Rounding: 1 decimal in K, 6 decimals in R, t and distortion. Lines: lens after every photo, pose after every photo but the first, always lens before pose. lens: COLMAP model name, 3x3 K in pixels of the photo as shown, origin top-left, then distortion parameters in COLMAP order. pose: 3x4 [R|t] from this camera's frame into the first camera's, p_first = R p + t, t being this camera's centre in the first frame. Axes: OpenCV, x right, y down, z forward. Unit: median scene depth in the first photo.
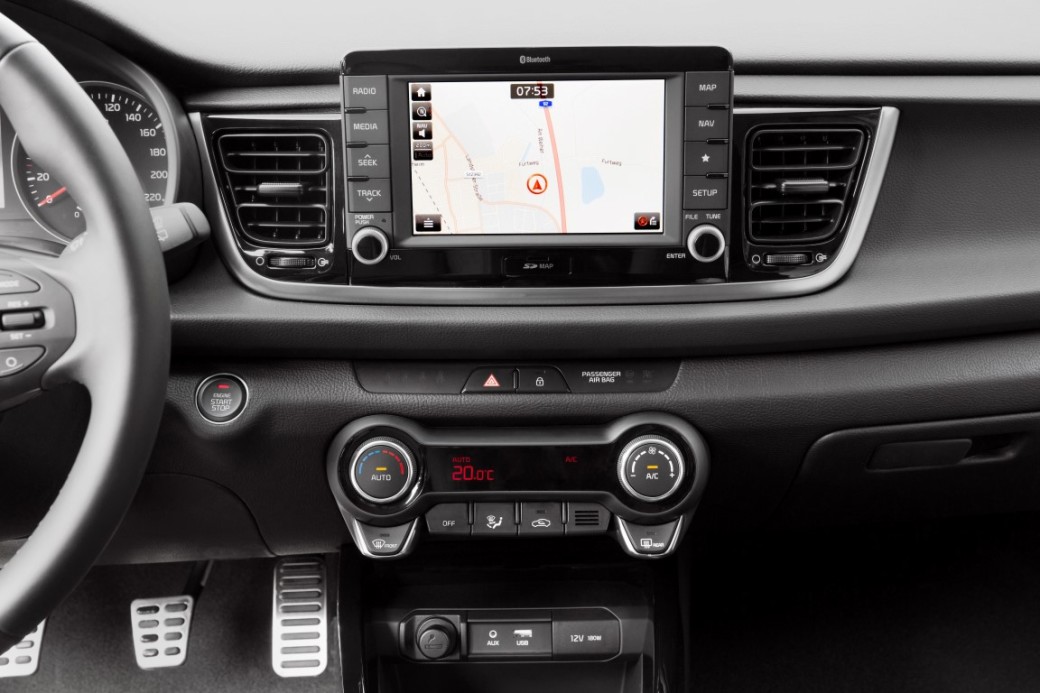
lens RADIAL K [[1445.1, 0, 519.3], [0, 1445.1, 347.0], [0, 0, 1]] dist [-0.057138, 0.000000]
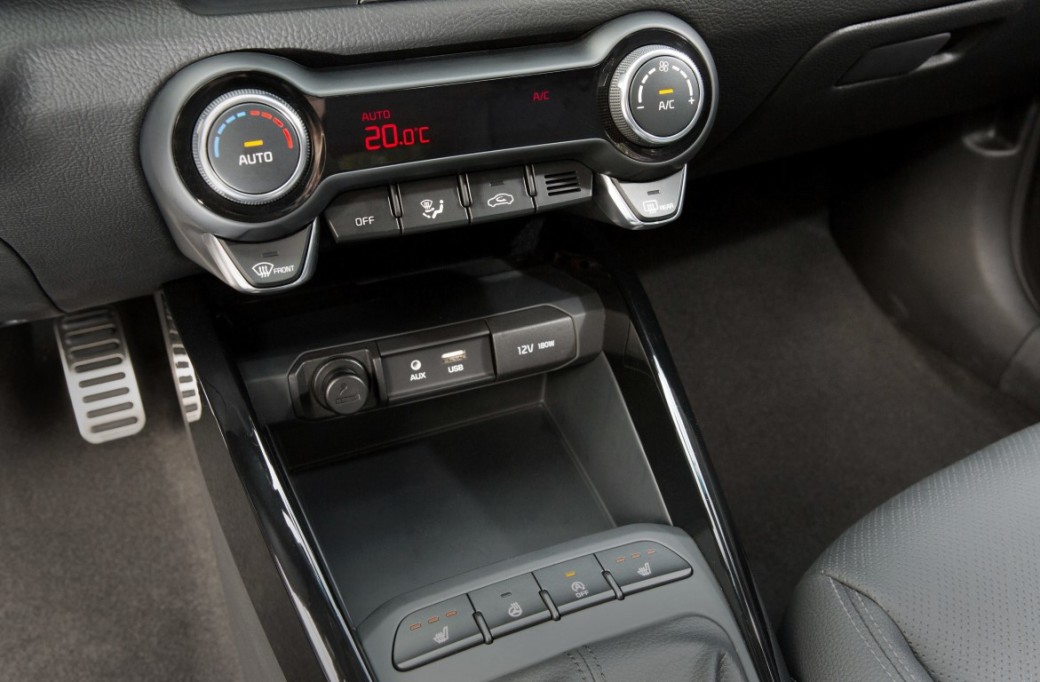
lens RADIAL K [[917.7, 0, 522.6], [0, 917.7, 344.9], [0, 0, 1]] dist [-0.043089, 0.006022]
pose [[0.928352, -0.189526, 0.319754, -0.126573], [0.104345, 0.958531, 0.265198, 0.074873], [-0.356756, -0.212833, 0.909630, 0.596909]]
